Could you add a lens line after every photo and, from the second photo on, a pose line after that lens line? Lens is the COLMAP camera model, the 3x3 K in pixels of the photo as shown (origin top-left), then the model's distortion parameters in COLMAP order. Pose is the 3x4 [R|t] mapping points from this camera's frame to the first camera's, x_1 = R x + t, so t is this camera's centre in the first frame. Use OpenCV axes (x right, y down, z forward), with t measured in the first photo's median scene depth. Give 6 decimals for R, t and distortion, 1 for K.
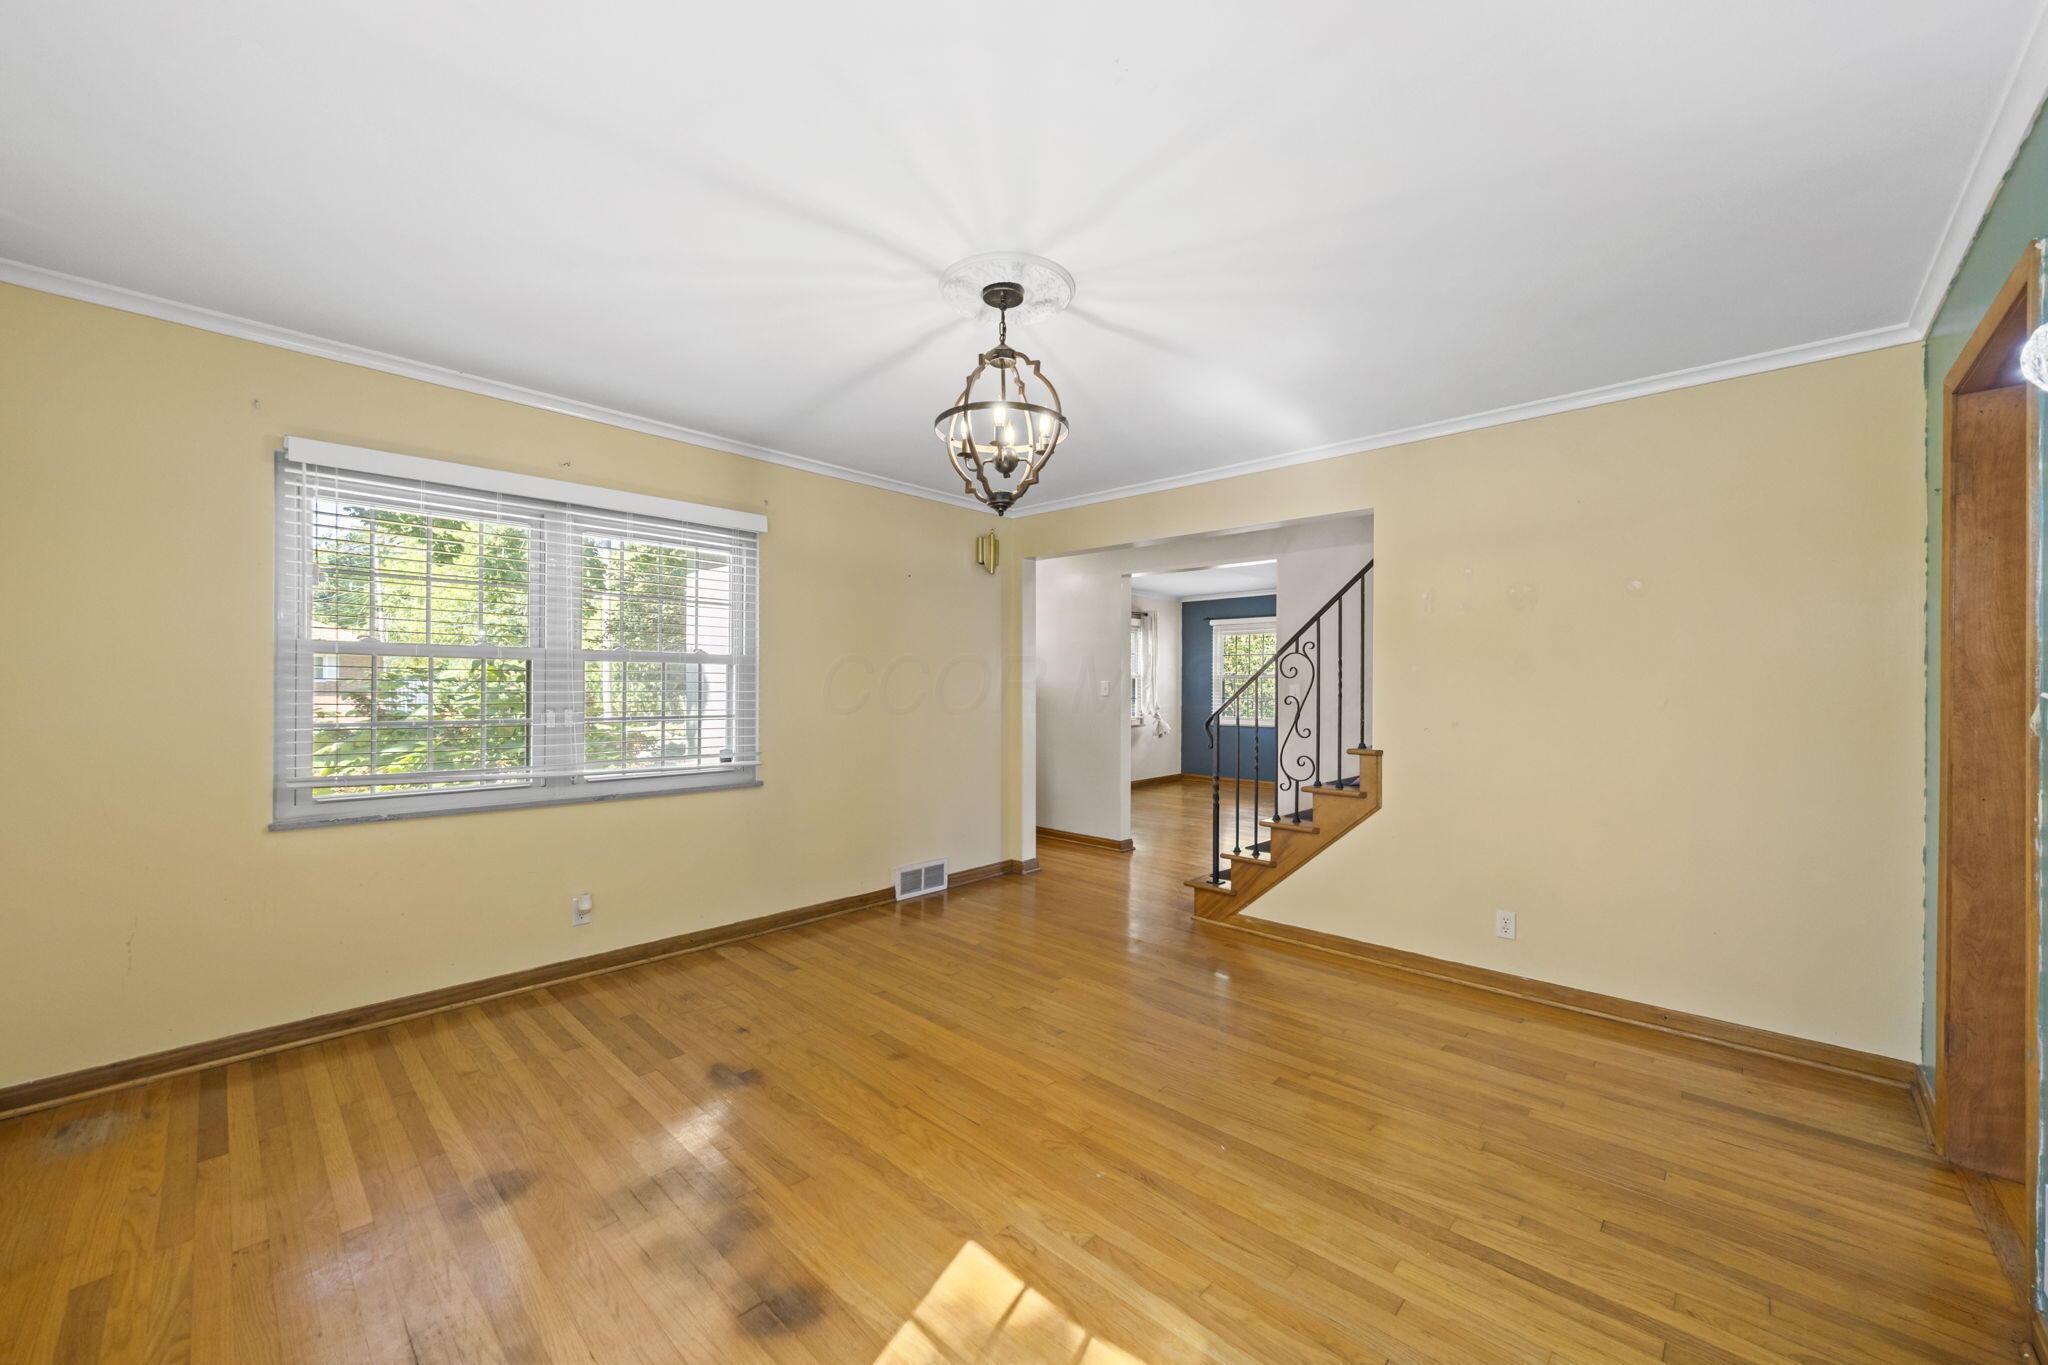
lens RADIAL K [[776.2, 0, 1019.6], [0, 776.2, 676.4], [0, 0, 1]] dist [-0.002302, -0.000040]
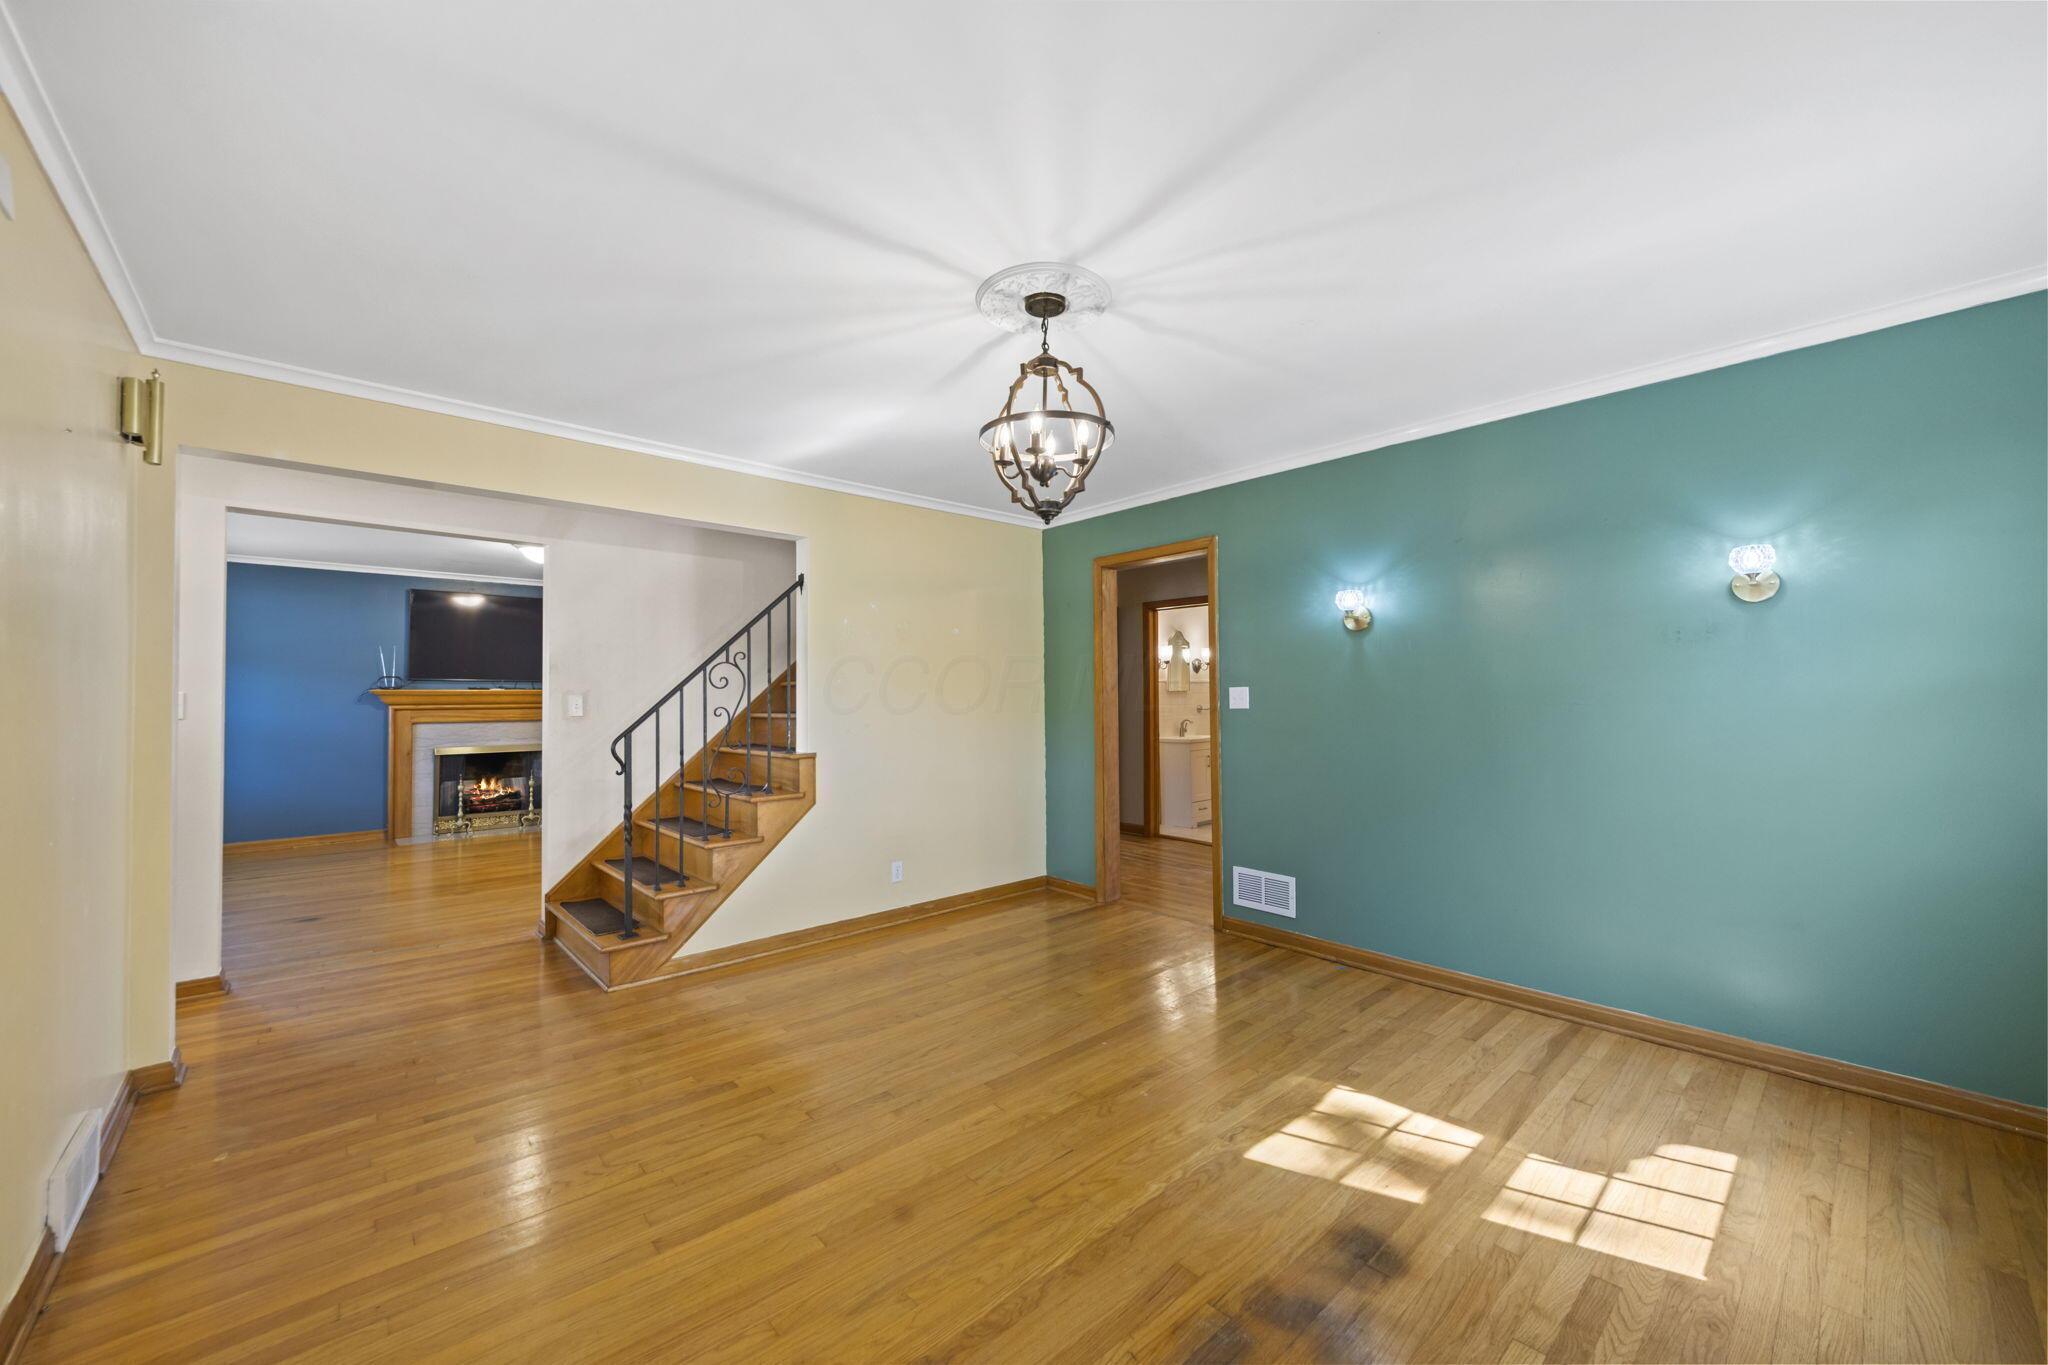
lens RADIAL K [[776.2, 0, 1019.6], [0, 776.2, 676.4], [0, 0, 1]] dist [-0.002302, -0.000040]
pose [[0.088380, 0.010771, 0.996029, -0.996562], [-0.006372, 0.999927, -0.010248, -0.011278], [-0.996066, -0.005441, 0.088442, 0.938772]]
